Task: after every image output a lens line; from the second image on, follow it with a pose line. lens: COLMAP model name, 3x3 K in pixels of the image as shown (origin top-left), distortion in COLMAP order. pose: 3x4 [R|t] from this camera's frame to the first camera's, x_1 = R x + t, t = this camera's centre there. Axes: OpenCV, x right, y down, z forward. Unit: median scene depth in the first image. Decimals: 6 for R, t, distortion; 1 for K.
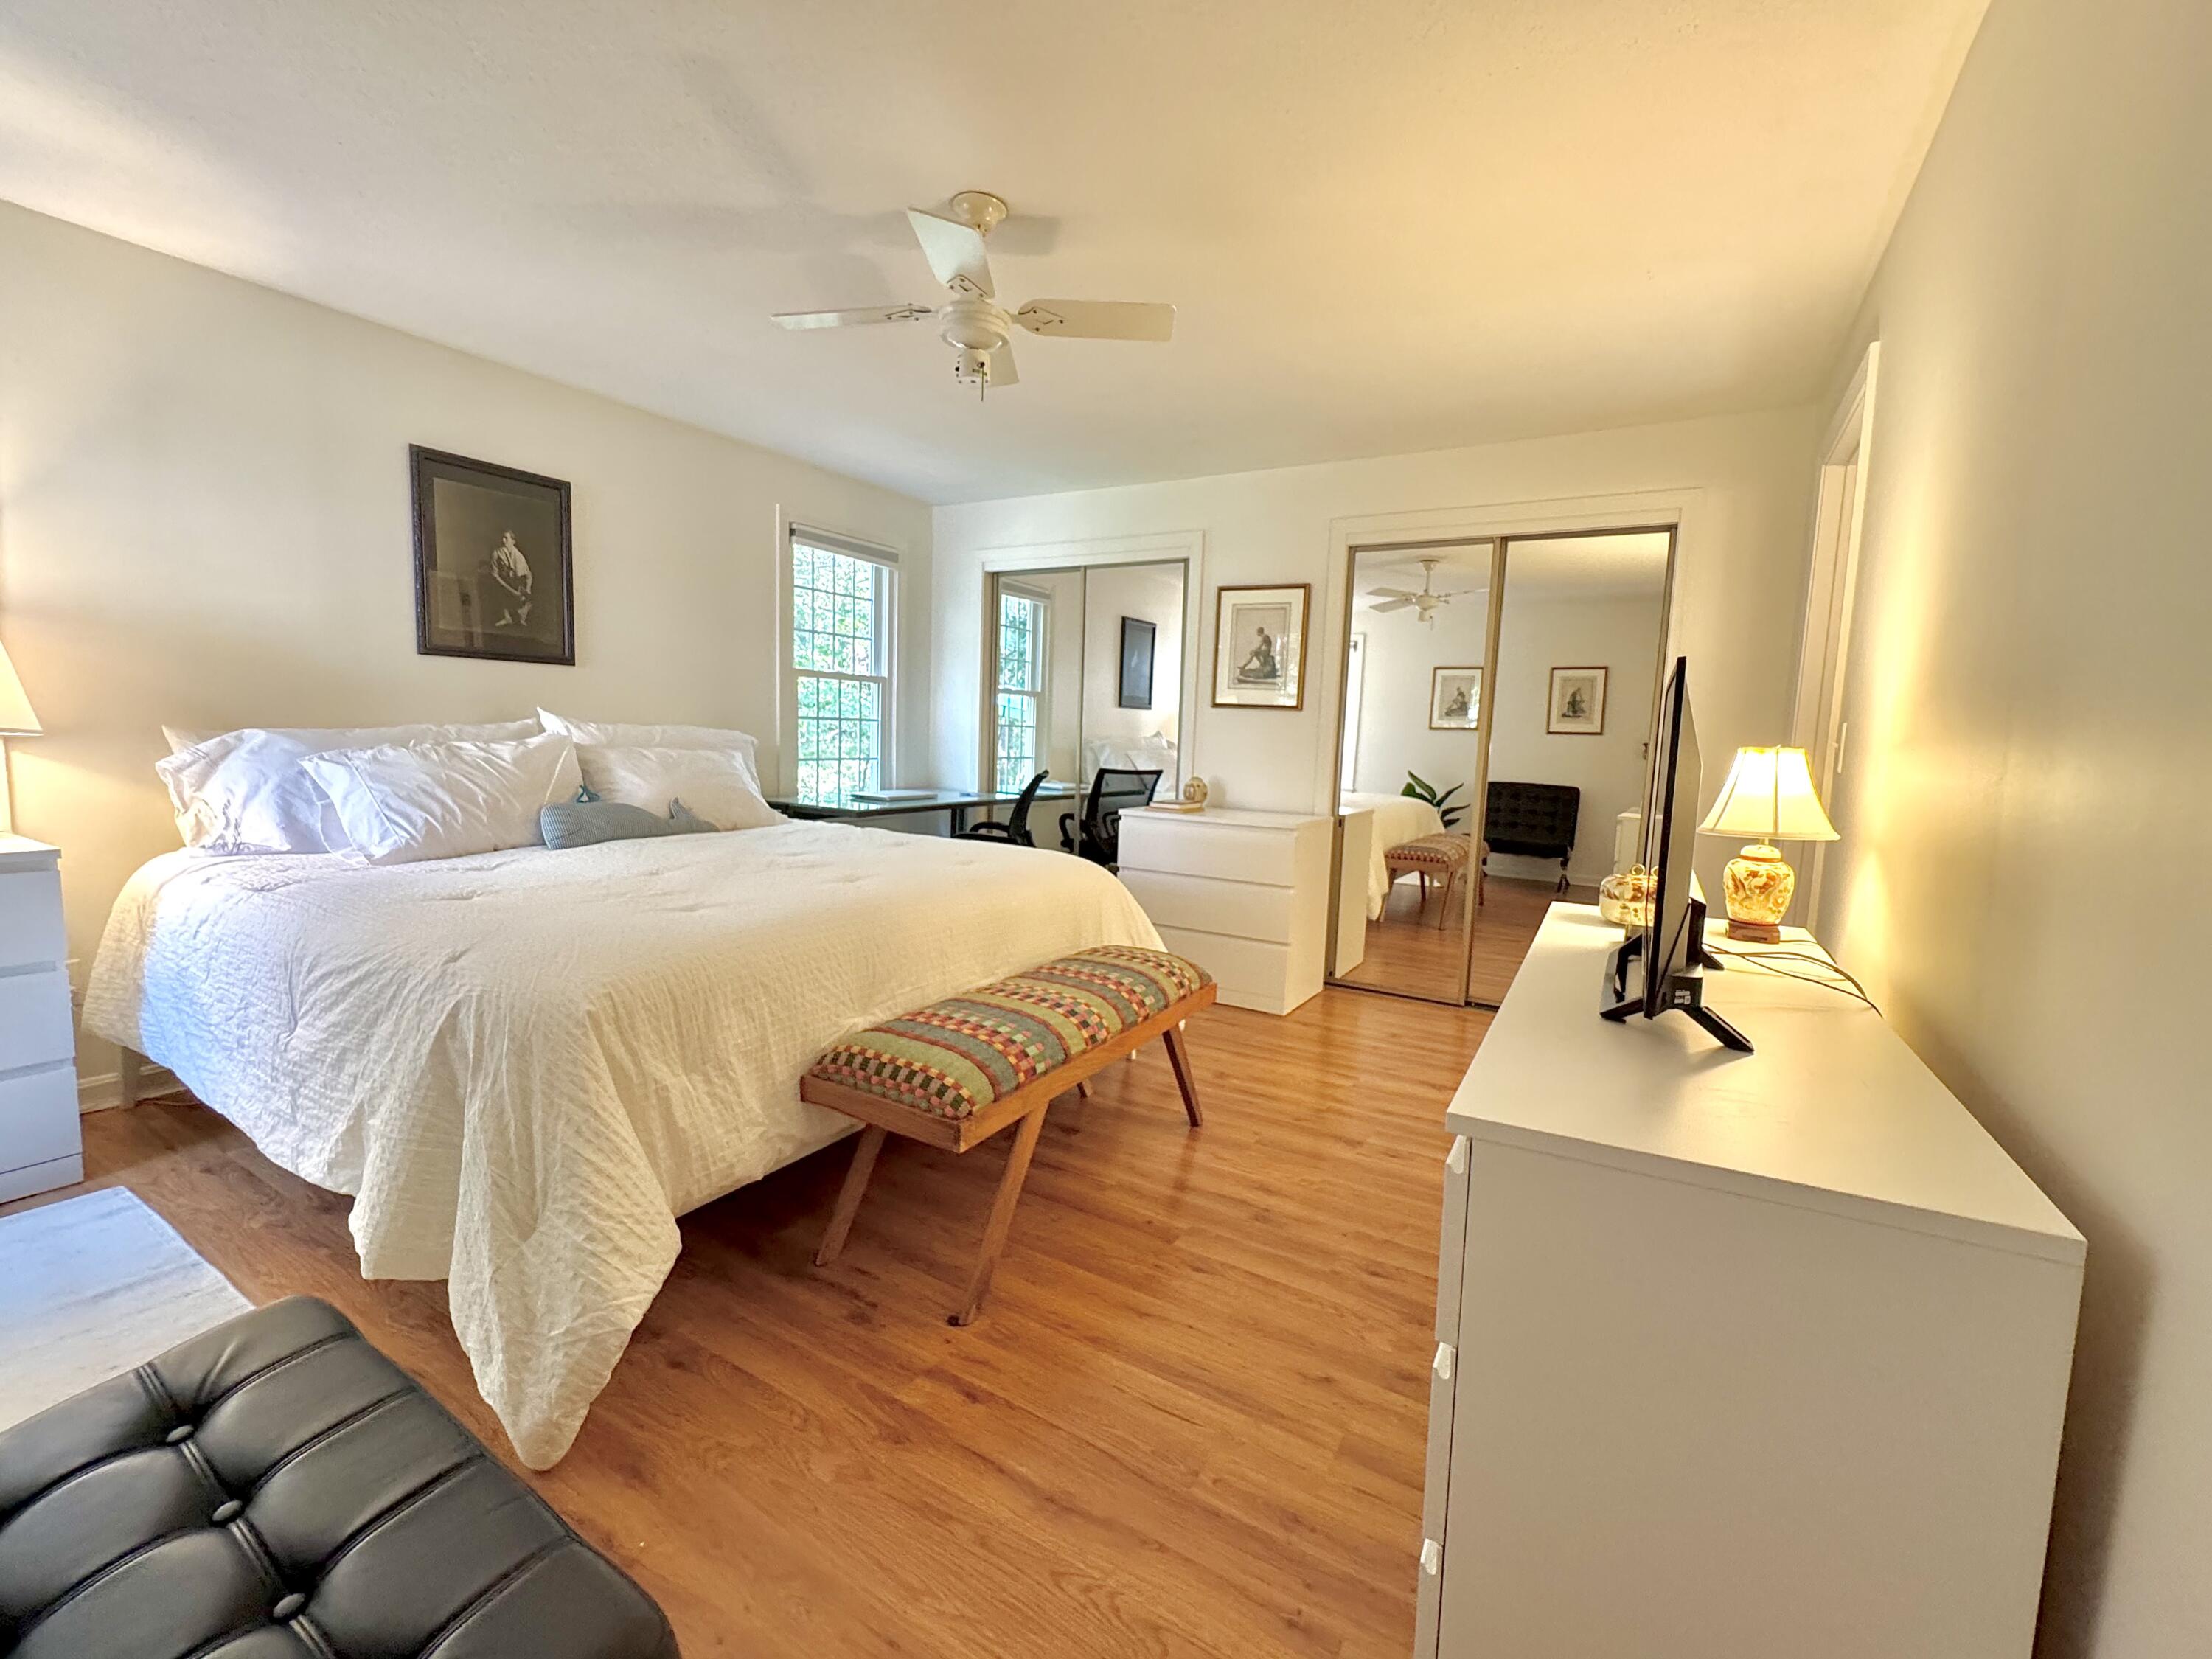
lens RADIAL K [[927.0, 0, 1106.0], [0, 927.0, 829.5], [0, 0, 1]] dist [-0.003329, -0.000408]
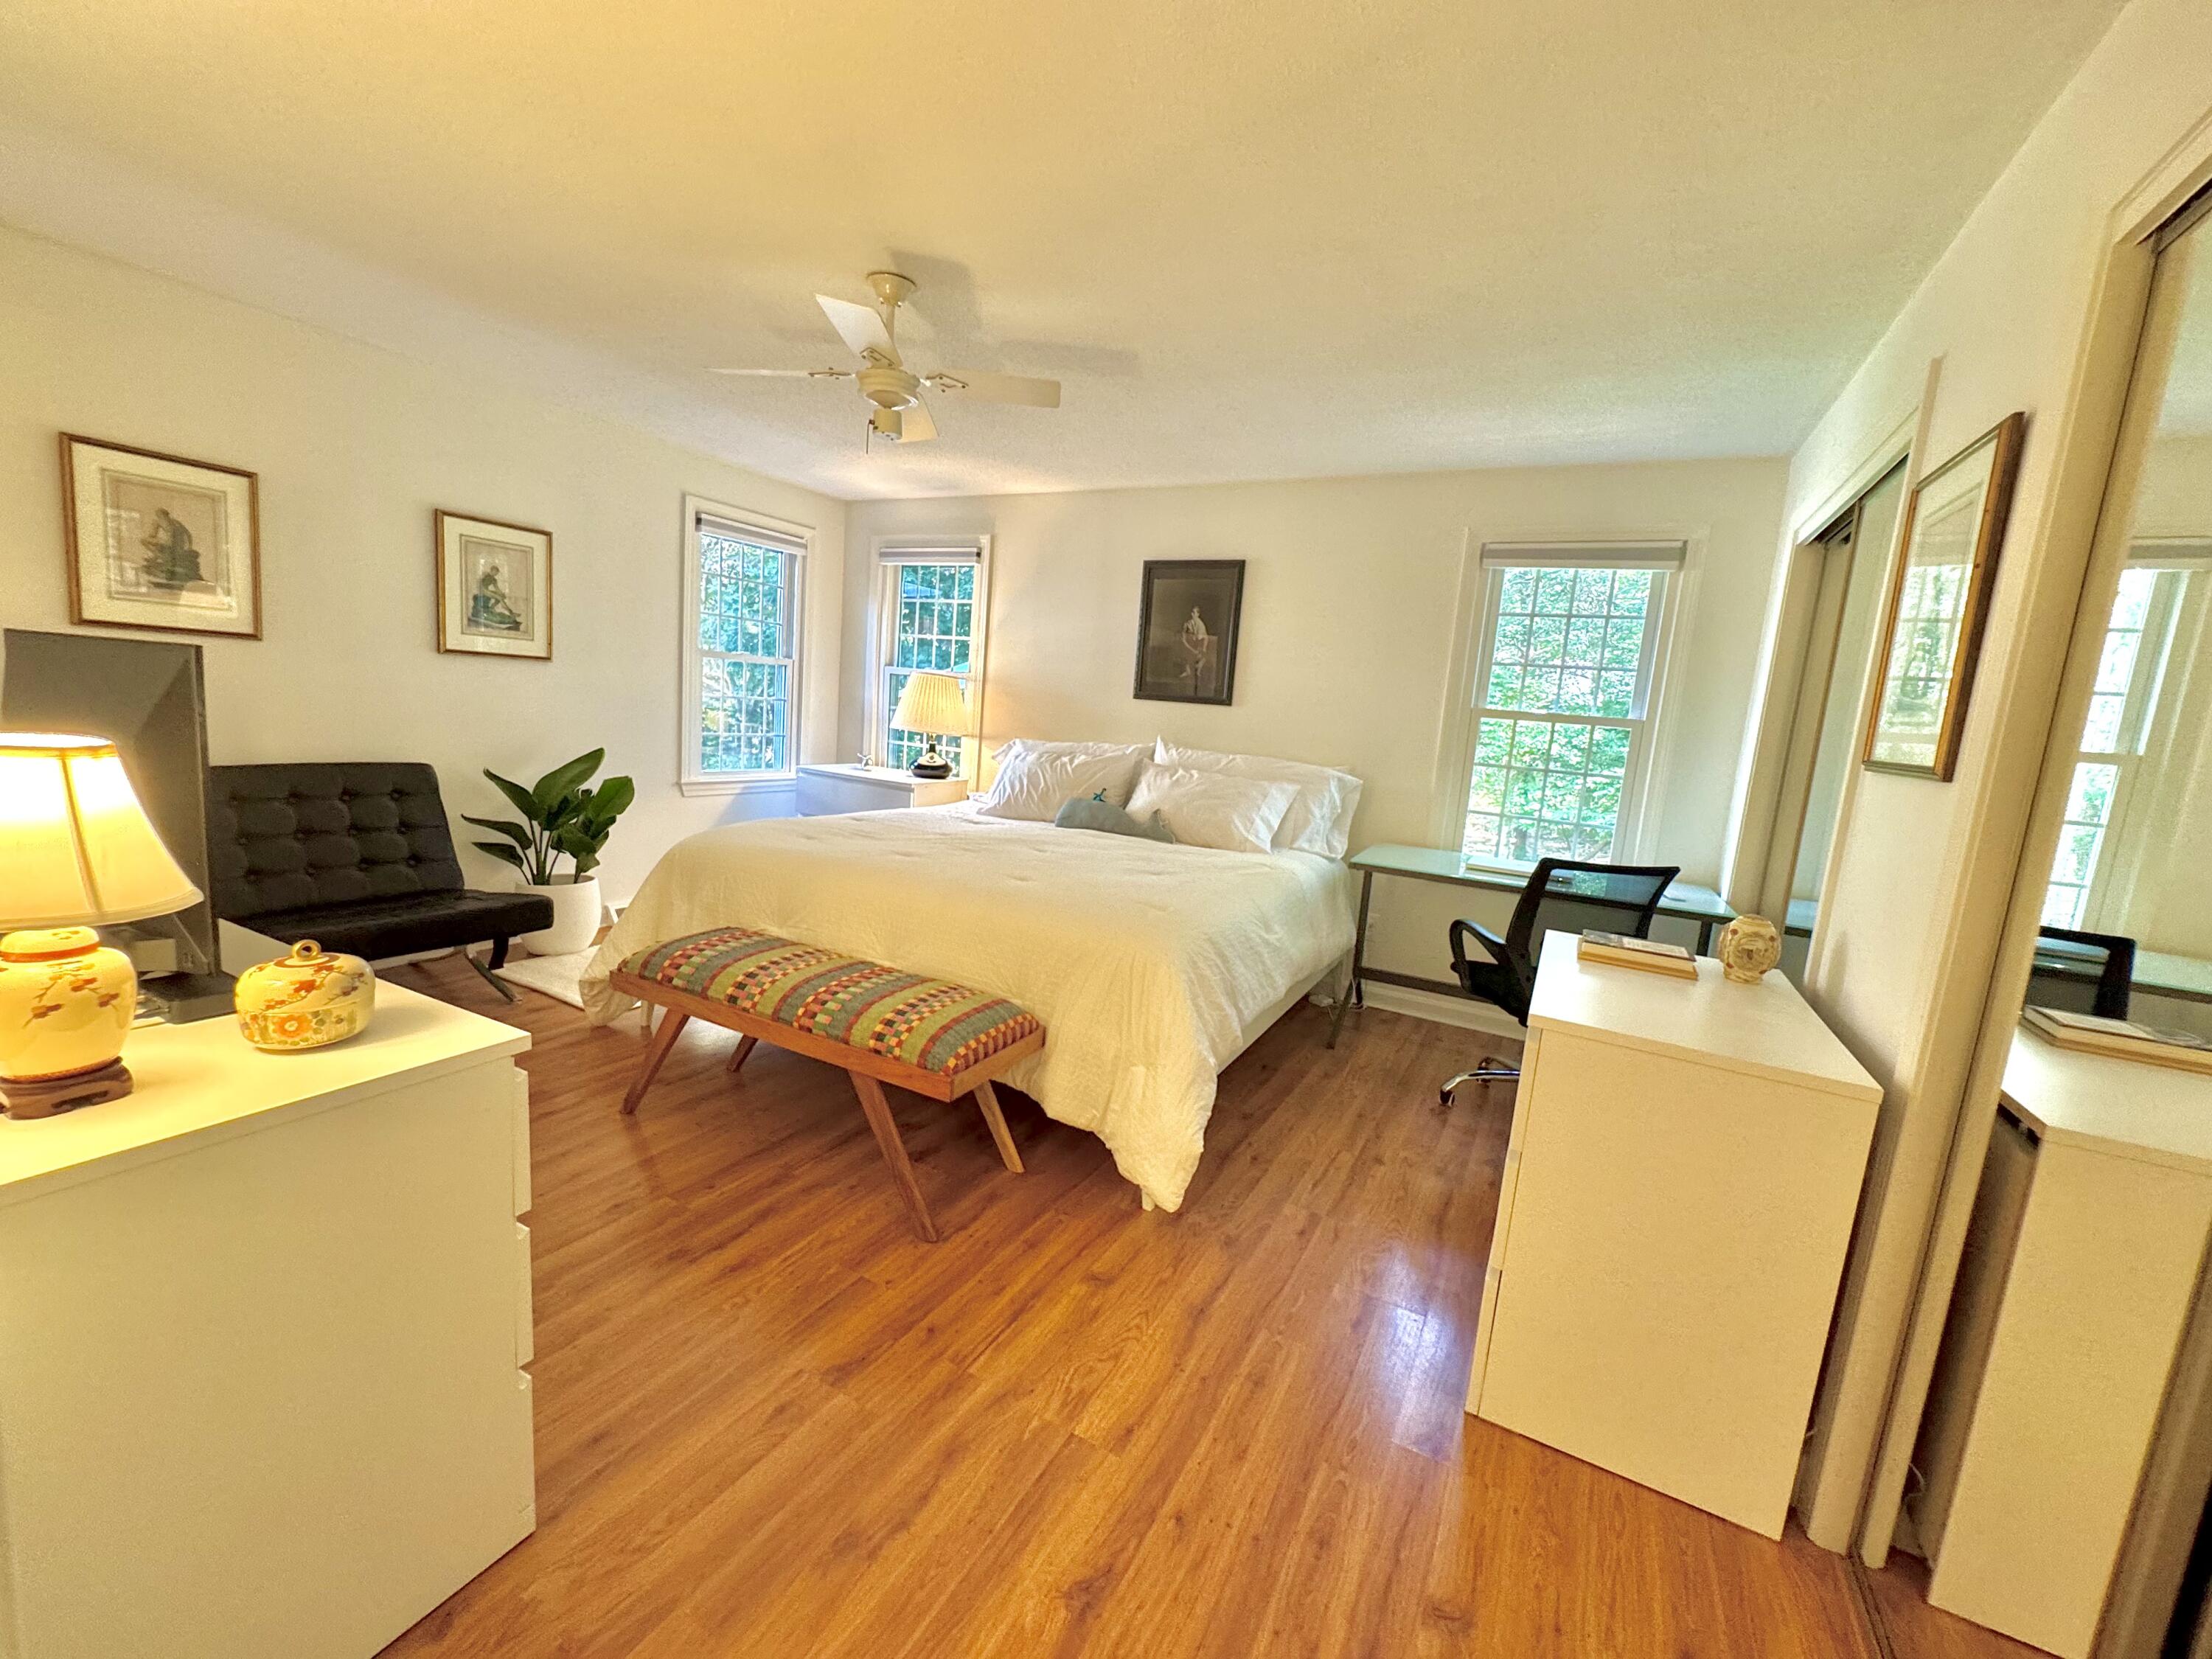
lens RADIAL K [[879.3, 0, 1106.0], [0, 879.3, 829.5], [0, 0, 1]] dist [-0.000168, -0.000019]
pose [[0.055336, 0.110421, -0.992343, 0.647250], [-0.184868, 0.977815, 0.098496, -0.103434], [0.981204, 0.178003, 0.074521, 0.811757]]
